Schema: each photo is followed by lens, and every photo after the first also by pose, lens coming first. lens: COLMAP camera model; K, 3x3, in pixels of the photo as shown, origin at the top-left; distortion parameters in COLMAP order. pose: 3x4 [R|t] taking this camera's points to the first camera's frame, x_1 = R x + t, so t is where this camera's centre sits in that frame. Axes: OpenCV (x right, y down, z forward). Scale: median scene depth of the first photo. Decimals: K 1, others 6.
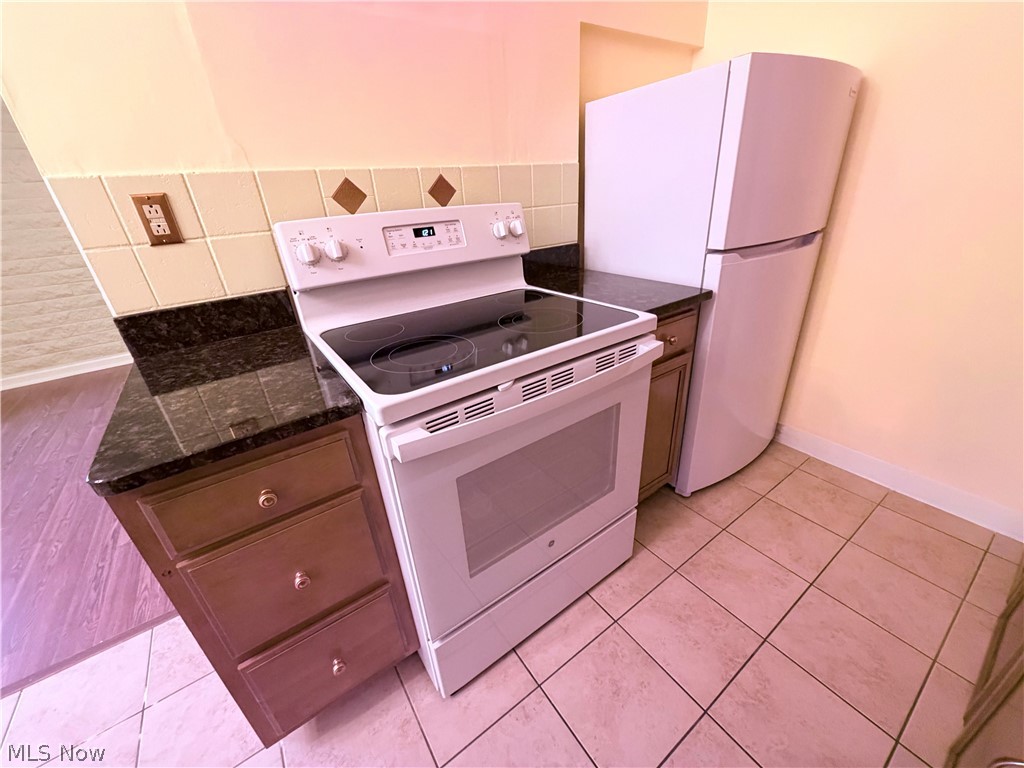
lens RADIAL K [[407.3, 0, 514.2], [0, 407.3, 386.3], [0, 0, 1]] dist [0.000070, 0.000032]
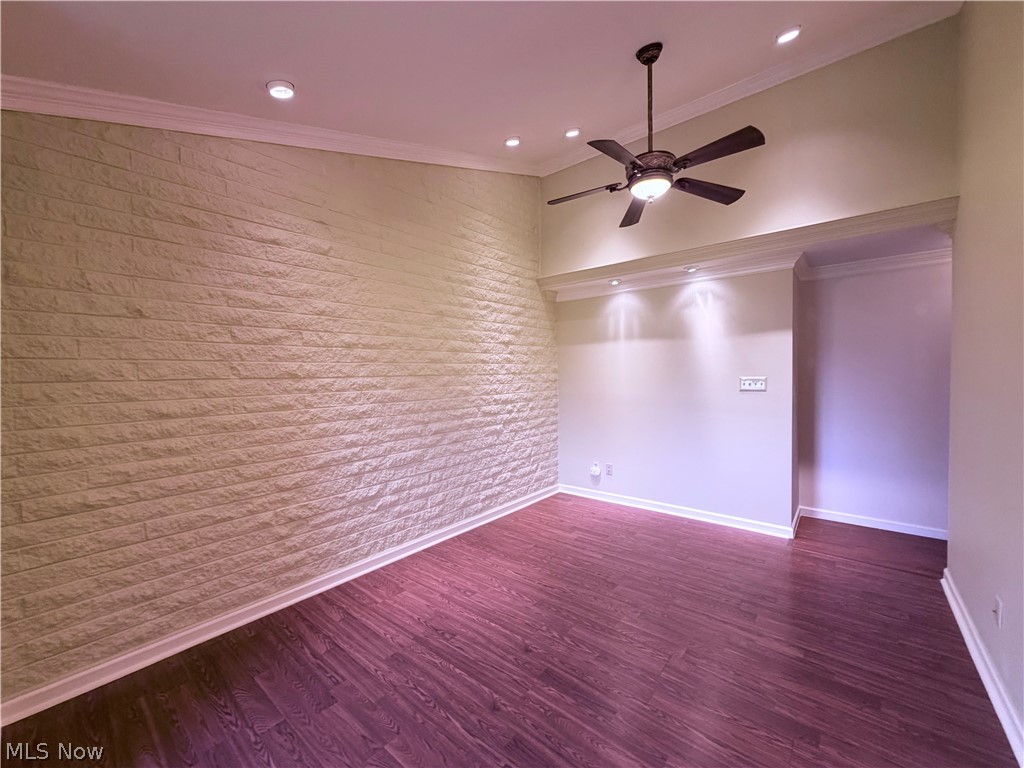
lens RADIAL K [[407.3, 0, 512.9], [0, 407.3, 383.4], [0, 0, 1]] dist [0.000070, 0.000032]
pose [[0.963947, 0.027769, 0.264641, -0.821910], [0.085268, 0.909861, -0.406058, -0.107366], [-0.252063, 0.413984, 0.874690, 0.144300]]
